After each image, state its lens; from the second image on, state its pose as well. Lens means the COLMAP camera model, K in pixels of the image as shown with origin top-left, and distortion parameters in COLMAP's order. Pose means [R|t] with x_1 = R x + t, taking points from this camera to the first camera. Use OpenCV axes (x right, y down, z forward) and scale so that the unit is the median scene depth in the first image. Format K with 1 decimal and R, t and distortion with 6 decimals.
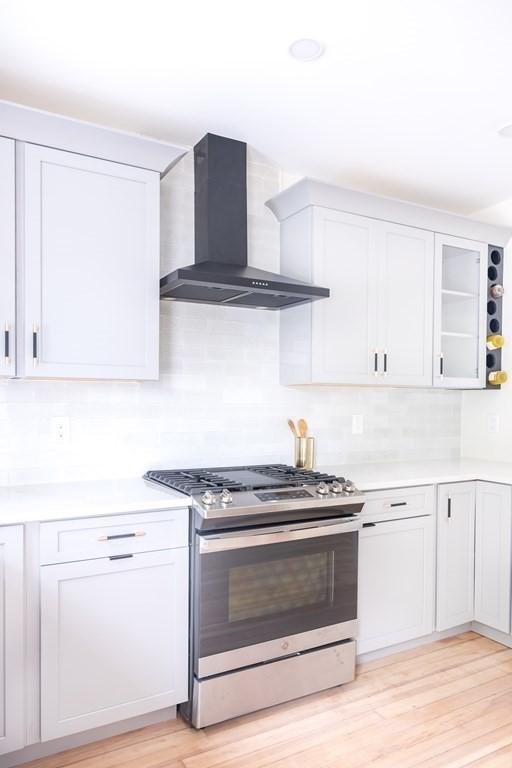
lens RADIAL K [[521.6, 0, 256.4], [0, 521.6, 407.0], [0, 0, 1]] dist [0.007403, 0.001057]
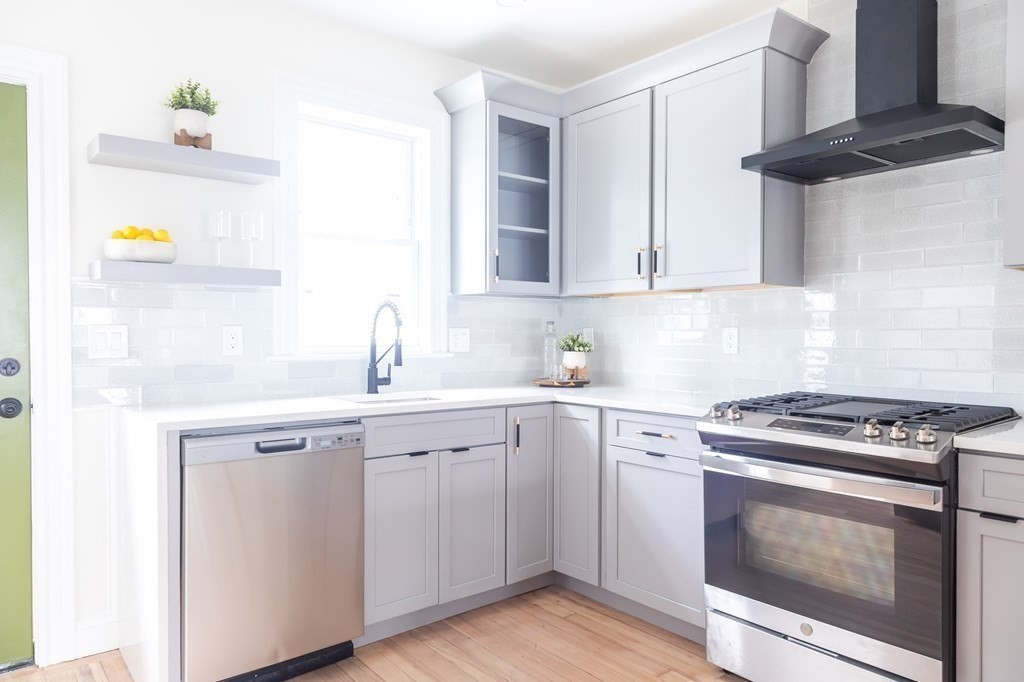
lens RADIAL K [[714.3, 0, 512.0], [0, 714.3, 341.0], [0, 0, 1]] dist [0.005660, 0.004370]
pose [[0.153535, 0.002610, -0.988140, 0.839777], [-0.012739, 0.999919, 0.000662, 0.044131], [0.988061, 0.012486, 0.153555, 0.361696]]
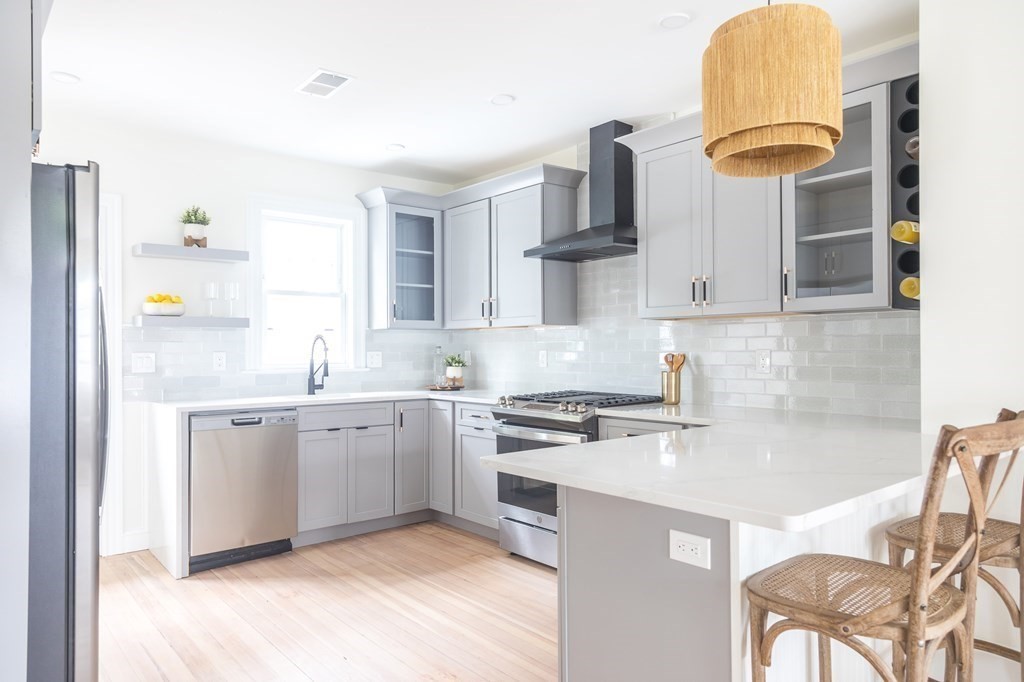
lens RADIAL K [[695.5, 0, 516.0], [0, 695.5, 341.9], [0, 0, 1]] dist [0.007403, 0.001057]
pose [[0.176544, -0.020016, -0.984089, 1.530695], [-0.005846, 0.999754, -0.021384, 0.034157], [0.984275, 0.009528, 0.176384, 0.528117]]
